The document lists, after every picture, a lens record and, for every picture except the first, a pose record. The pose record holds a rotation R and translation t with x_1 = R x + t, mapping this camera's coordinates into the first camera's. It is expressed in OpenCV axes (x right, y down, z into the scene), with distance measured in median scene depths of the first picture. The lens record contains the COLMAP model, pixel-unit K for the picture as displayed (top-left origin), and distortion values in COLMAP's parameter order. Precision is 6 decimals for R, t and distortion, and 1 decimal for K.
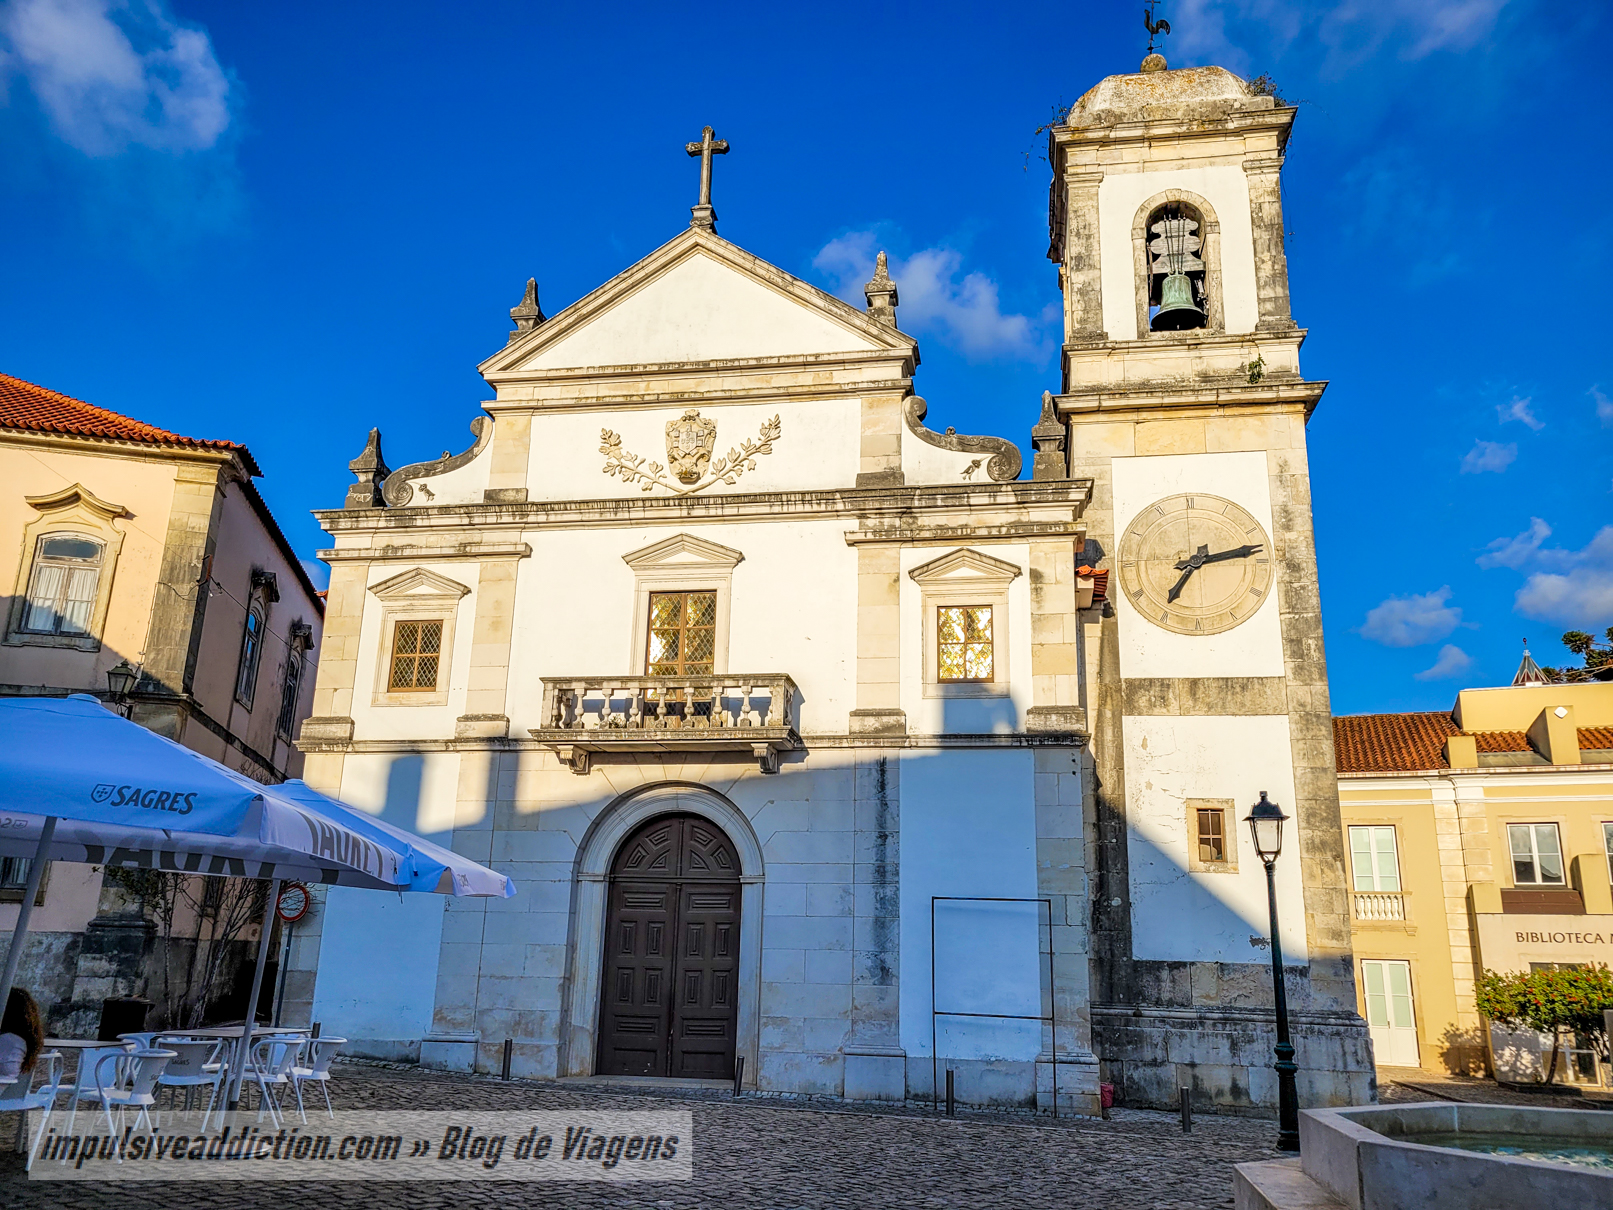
lens RADIAL K [[1218.0, 0, 806.8], [0, 1218.0, 627.9], [0, 0, 1]] dist [0.066063, -0.058600]
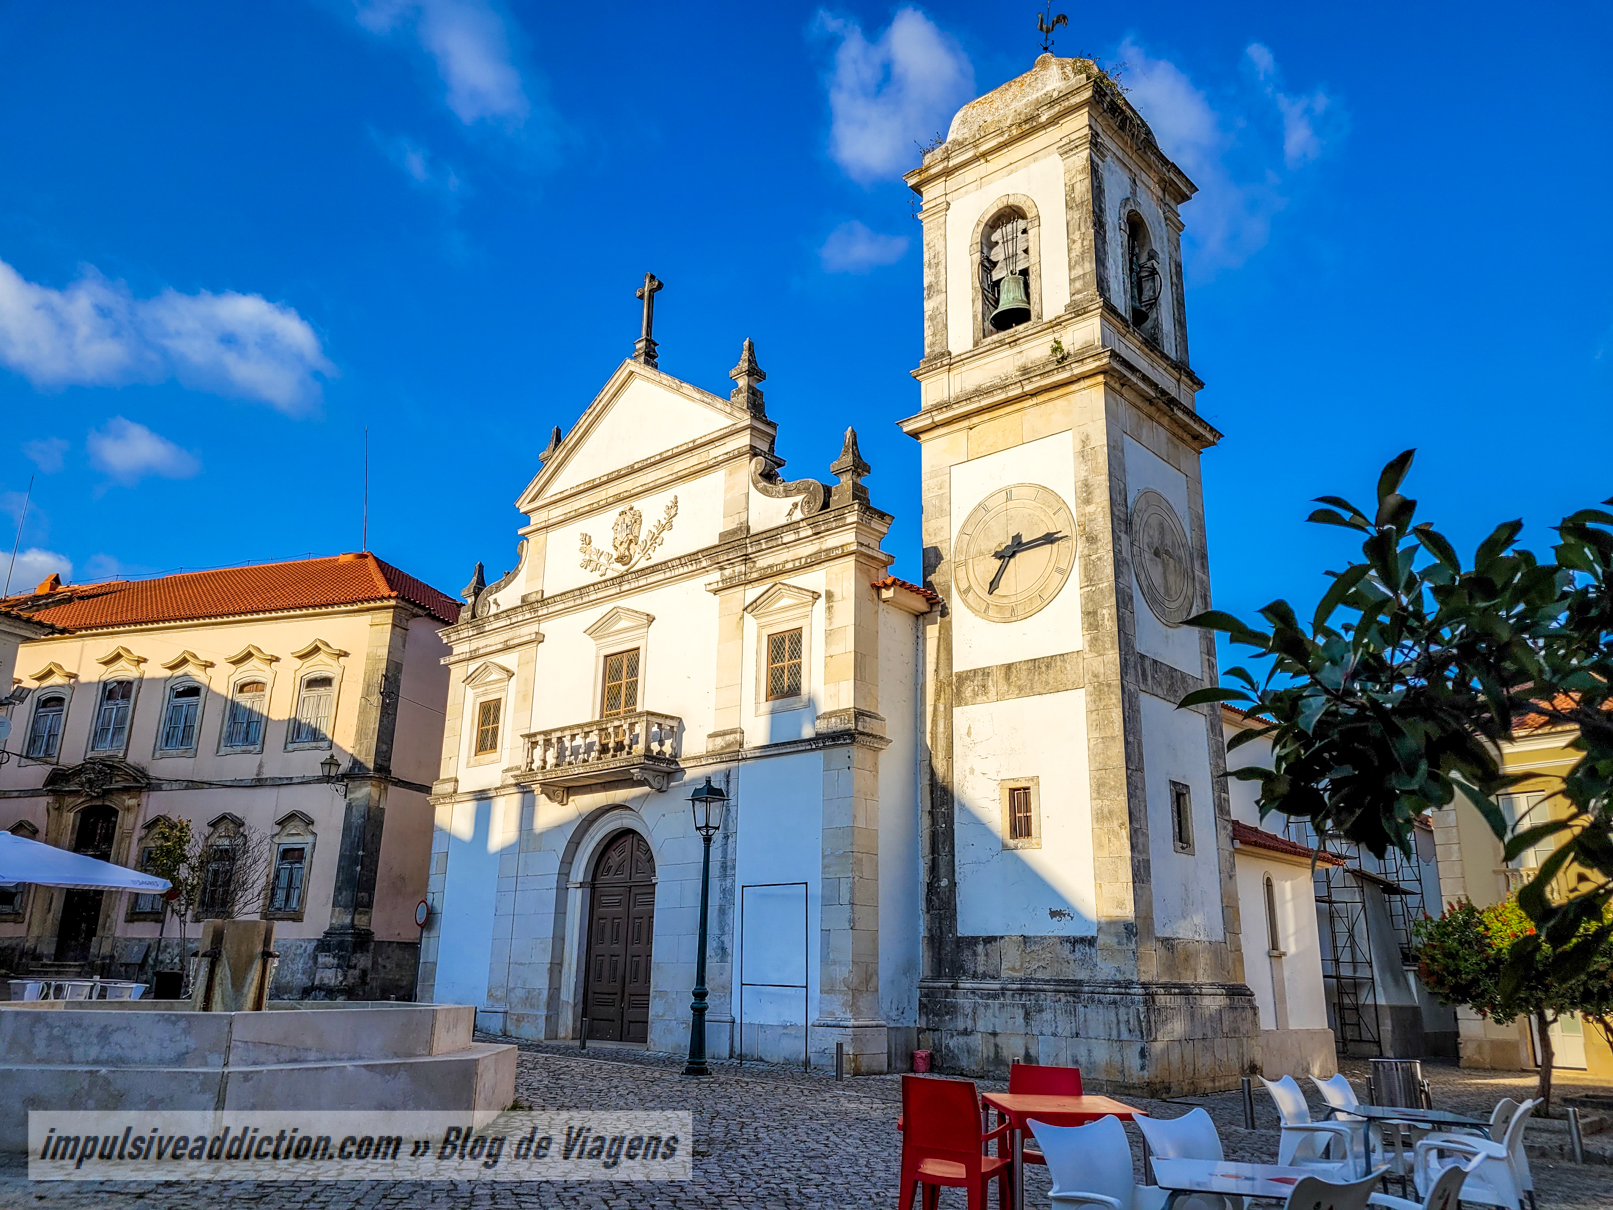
lens RADIAL K [[1231.6, 0, 806.5], [0, 1231.6, 605.0], [0, 0, 1]] dist [0.051561, -0.006659]
pose [[0.845776, -0.164802, -0.507447, 0.704209], [0.144545, 0.986307, -0.079402, 0.050007], [0.513584, -0.006193, 0.858017, 0.012194]]
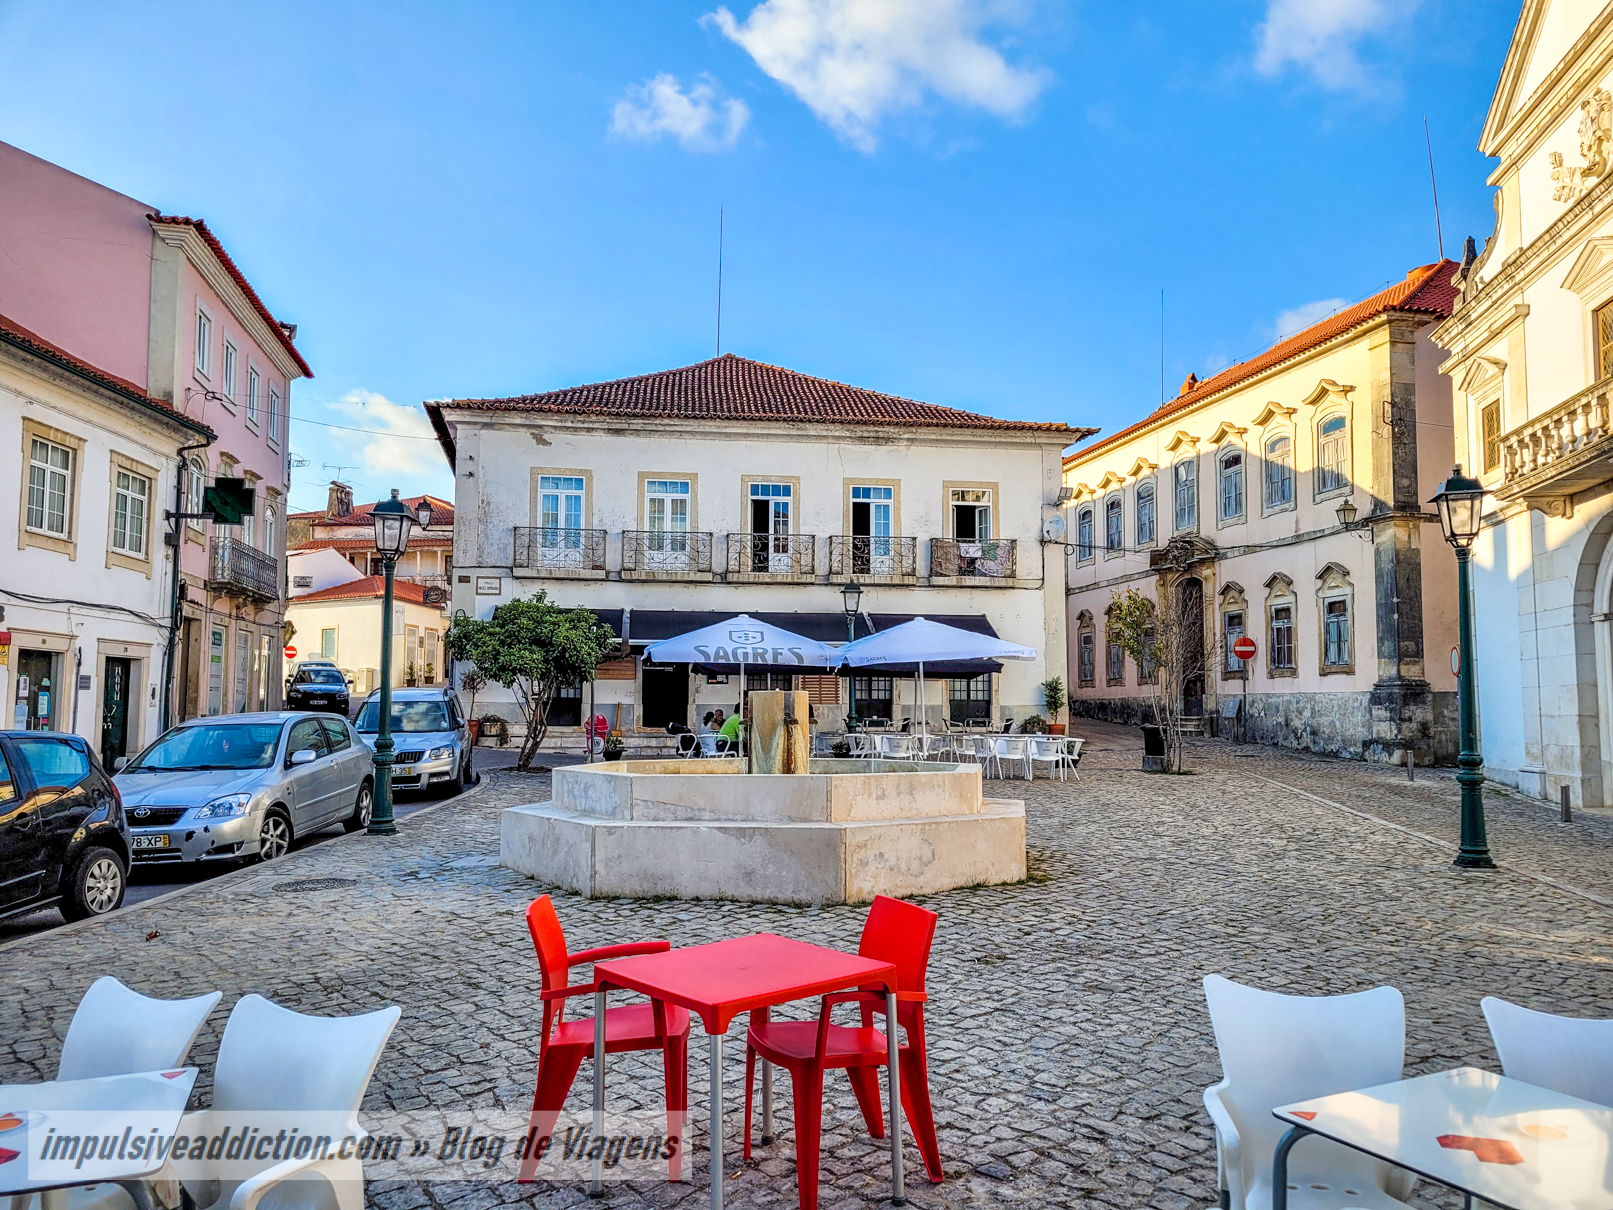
lens RADIAL K [[1218.0, 0, 806.8], [0, 1218.0, 627.9], [0, 0, 1]] dist [0.066063, -0.058600]
pose [[0.006615, -0.098367, -0.995128, 0.774108], [0.264417, 0.959901, -0.093128, 0.130124], [0.964386, -0.262513, 0.032360, 0.334745]]
